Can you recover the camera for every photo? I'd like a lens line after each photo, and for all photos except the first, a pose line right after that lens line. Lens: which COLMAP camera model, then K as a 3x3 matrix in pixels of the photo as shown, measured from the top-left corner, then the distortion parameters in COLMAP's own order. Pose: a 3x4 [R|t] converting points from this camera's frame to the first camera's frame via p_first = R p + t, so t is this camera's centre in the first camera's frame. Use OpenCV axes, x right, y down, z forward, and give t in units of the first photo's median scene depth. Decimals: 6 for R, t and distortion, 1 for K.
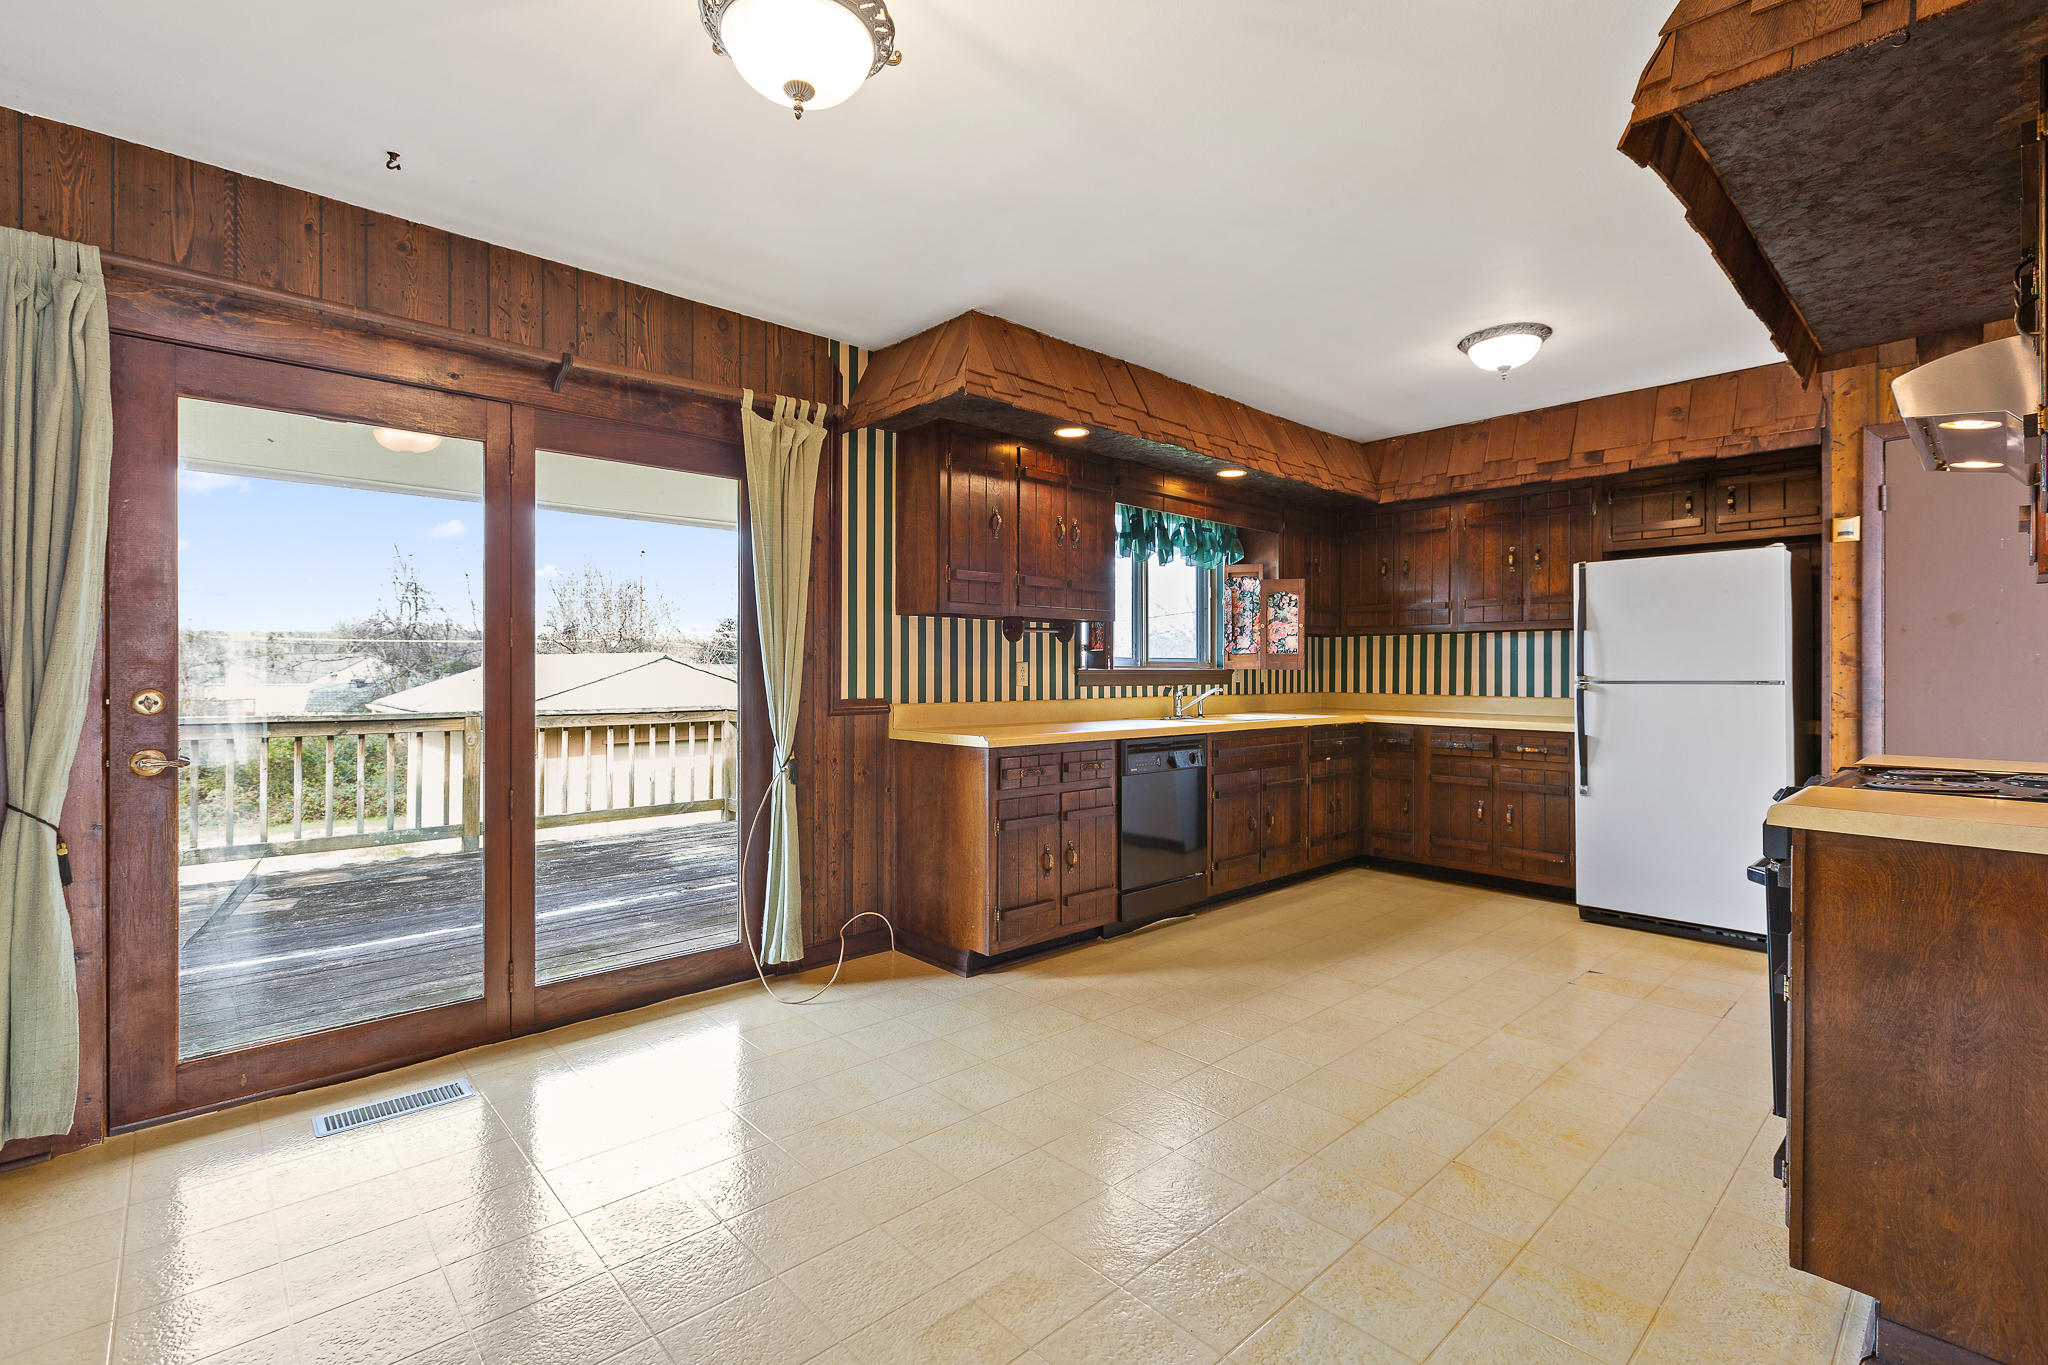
lens RADIAL K [[932.3, 0, 1026.9], [0, 932.3, 668.9], [0, 0, 1]] dist [0.001291, -0.000663]
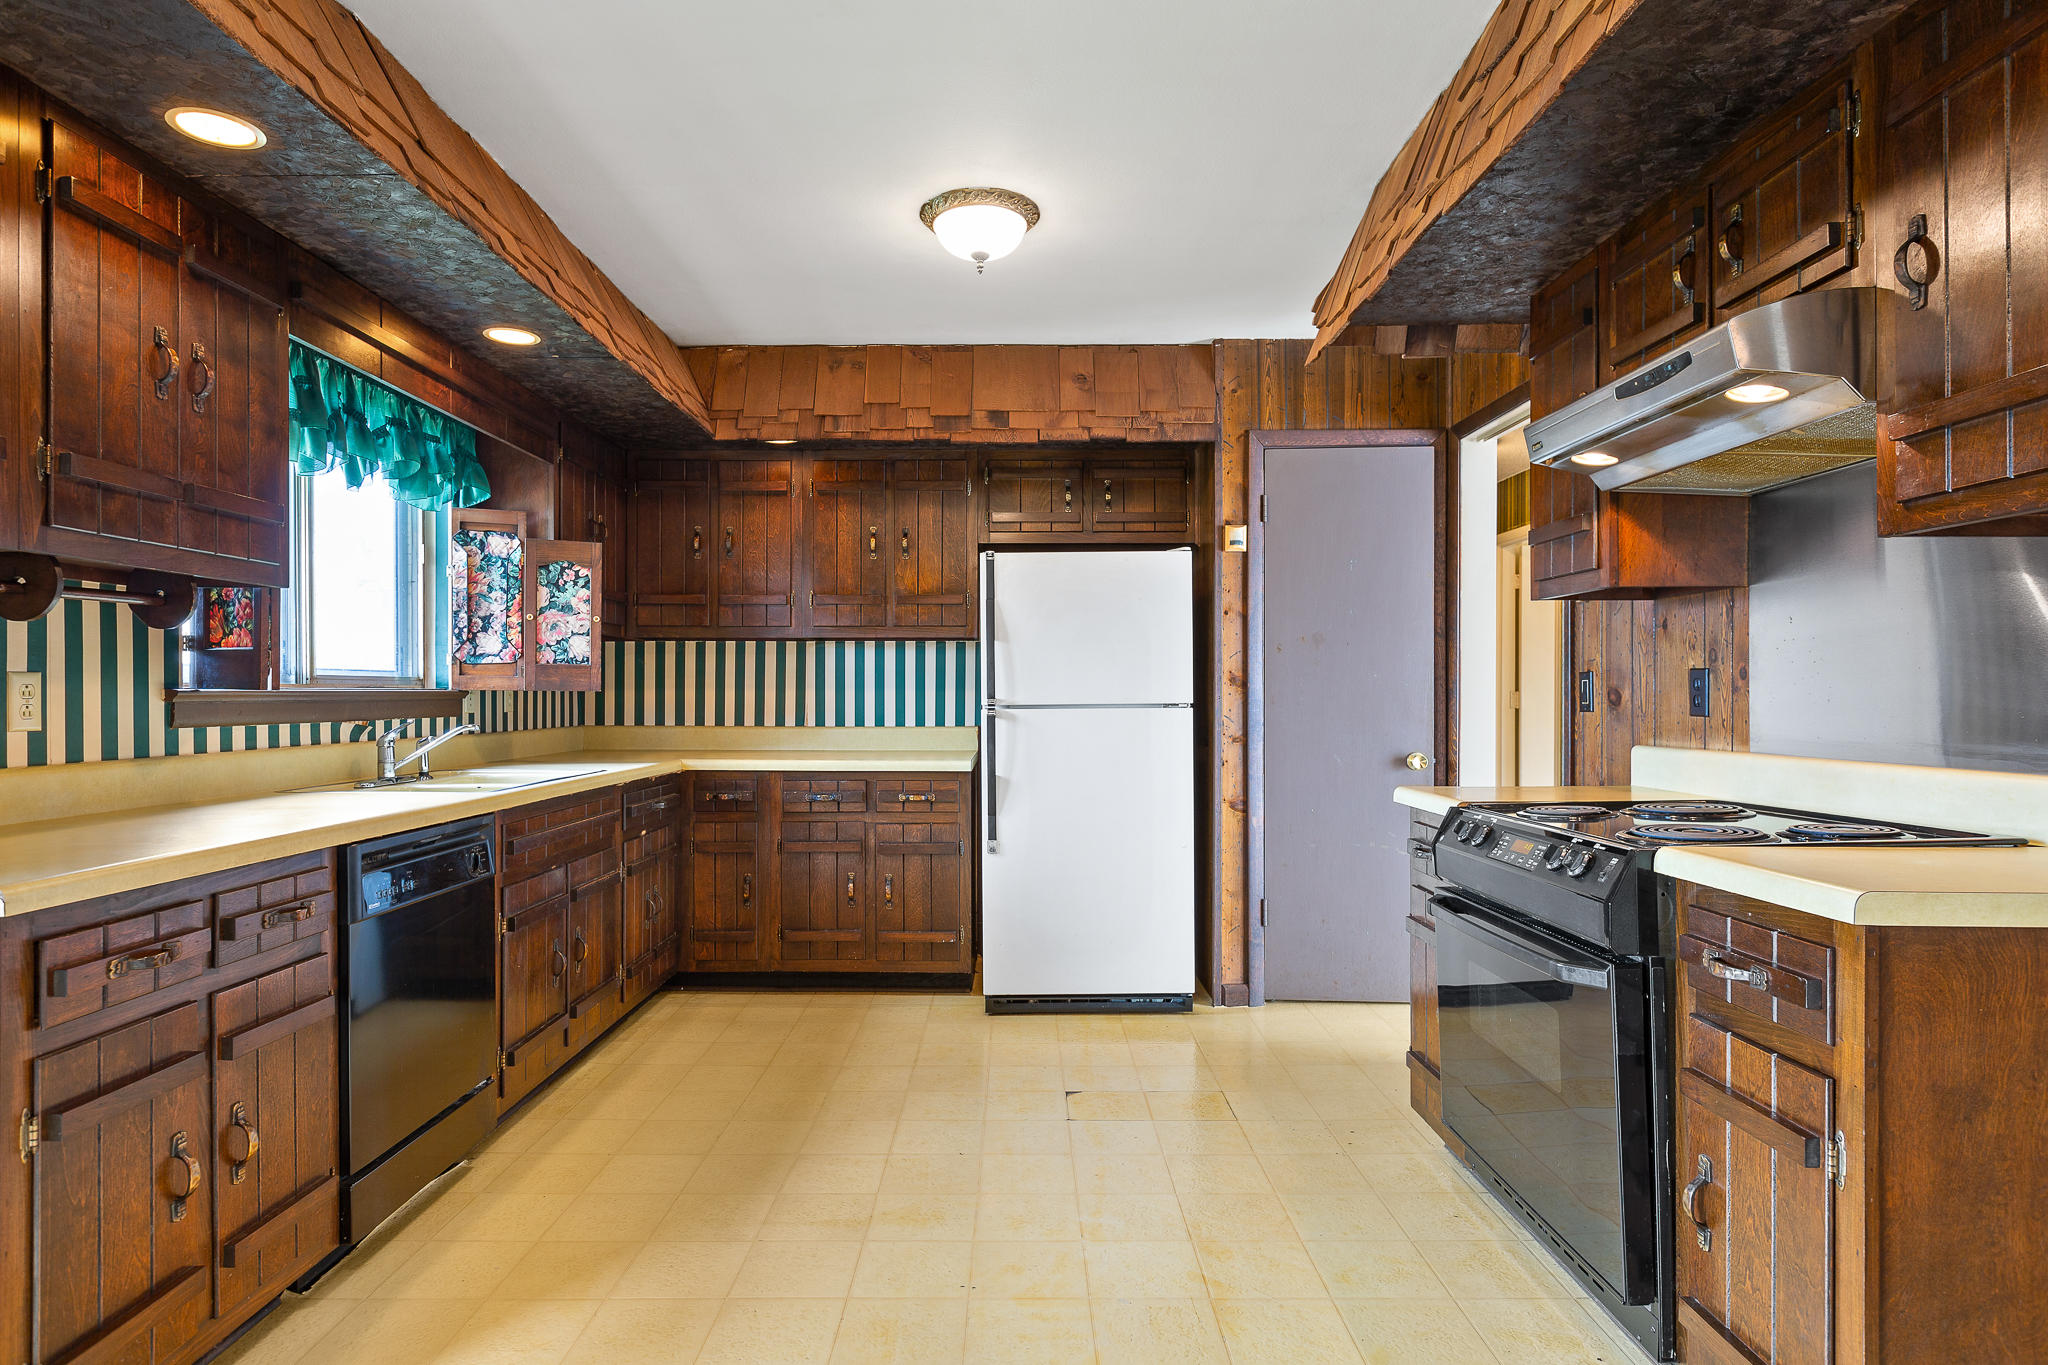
lens RADIAL K [[1129.6, 0, 1026.8], [0, 1129.6, 692.7], [0, 0, 1]] dist [0.003706, -0.003264]
pose [[0.676738, -0.001593, 0.736222, -0.071750], [-0.000003, 0.999998, 0.002166, 0.000410], [-0.736224, -0.001468, 0.676736, 0.337855]]
